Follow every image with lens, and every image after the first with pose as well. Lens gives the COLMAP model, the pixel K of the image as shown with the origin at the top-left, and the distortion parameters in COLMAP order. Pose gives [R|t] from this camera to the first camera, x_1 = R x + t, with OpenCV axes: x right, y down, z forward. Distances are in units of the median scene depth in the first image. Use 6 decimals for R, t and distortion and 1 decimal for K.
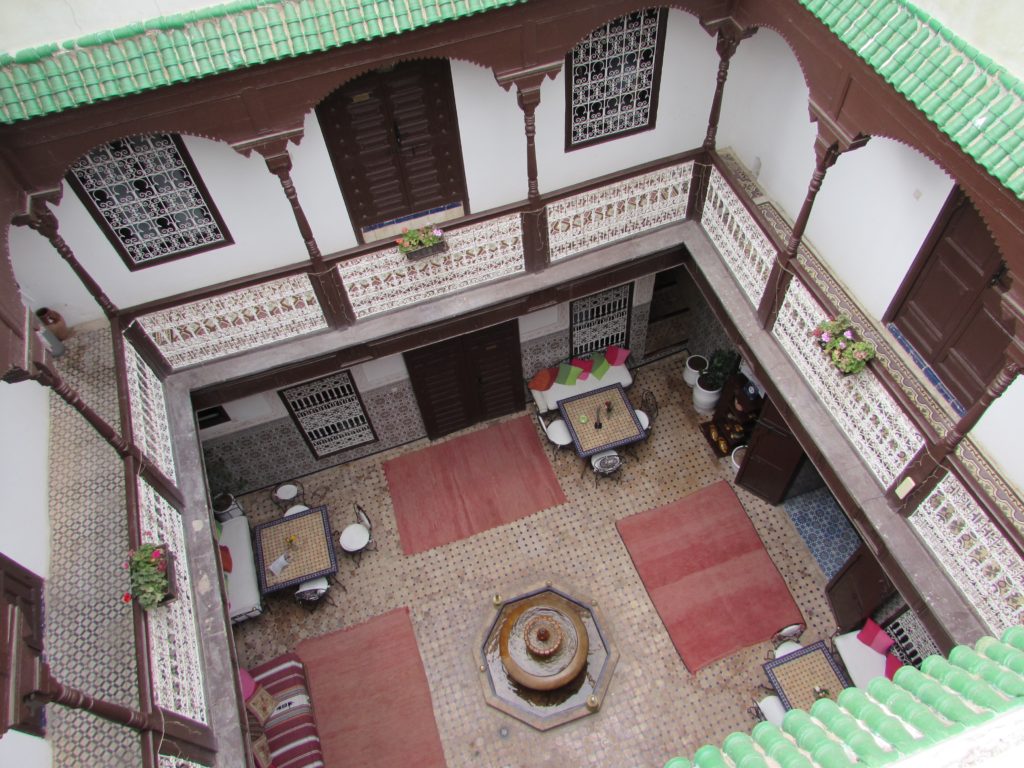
lens RADIAL K [[721.6, 0, 510.2], [0, 721.6, 384.1], [0, 0, 1]] dist [-0.044842, 0.023221]
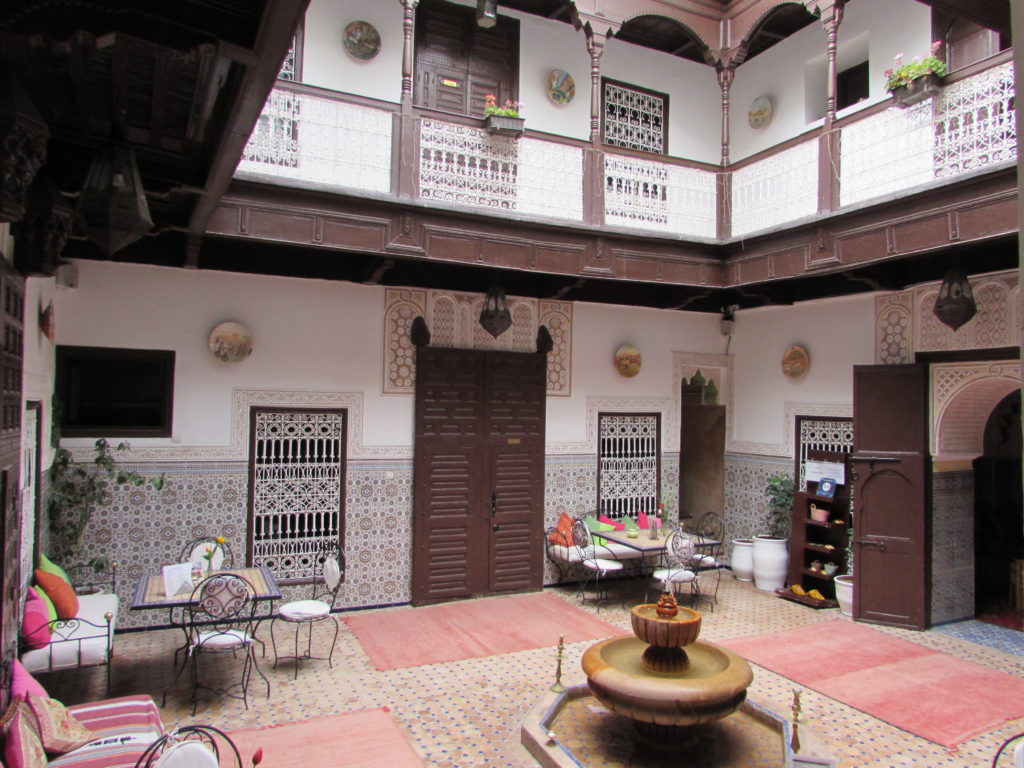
lens RADIAL K [[721.6, 0, 511.5], [0, 721.6, 386.7], [0, 0, 1]] dist [-0.044842, 0.023221]
pose [[0.989212, 0.090334, 0.115325, -0.183952], [0.046449, 0.553210, -0.831746, 0.855561], [-0.138934, 0.828129, 0.543046, 0.695013]]
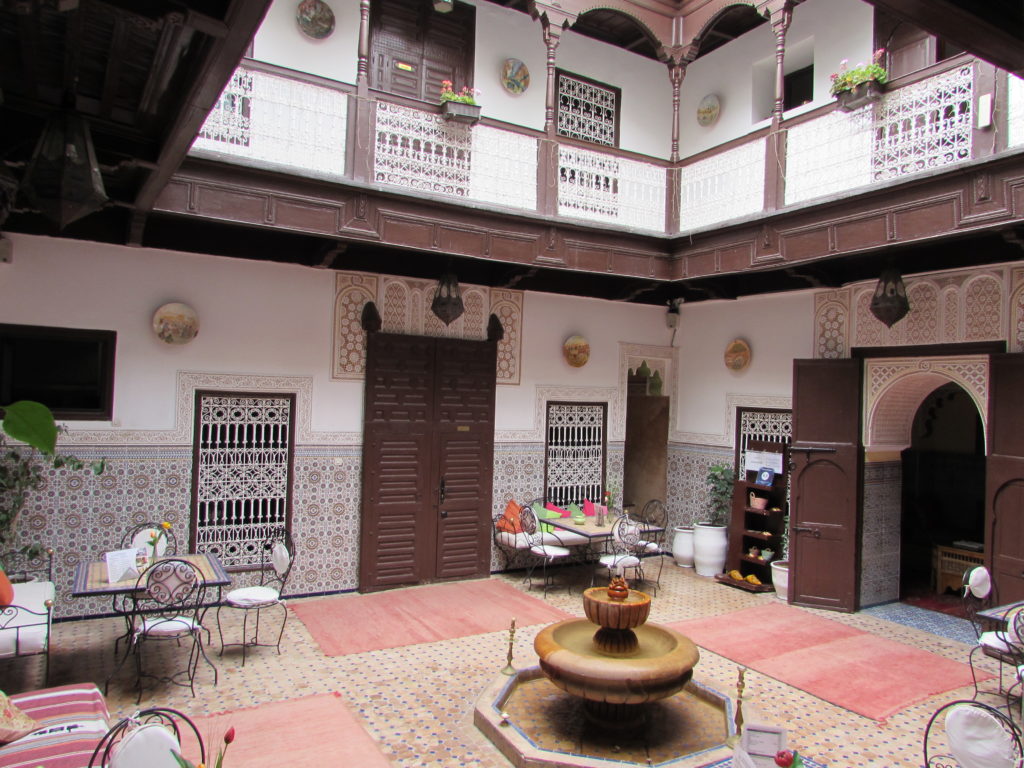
lens RADIAL K [[721.6, 0, 509.3], [0, 721.6, 387.2], [0, 0, 1]] dist [-0.044842, 0.023221]
pose [[0.975298, 0.103487, 0.195154, -0.200149], [0.103569, 0.566115, -0.817794, 0.860993], [-0.195111, 0.817805, 0.541412, 0.697691]]
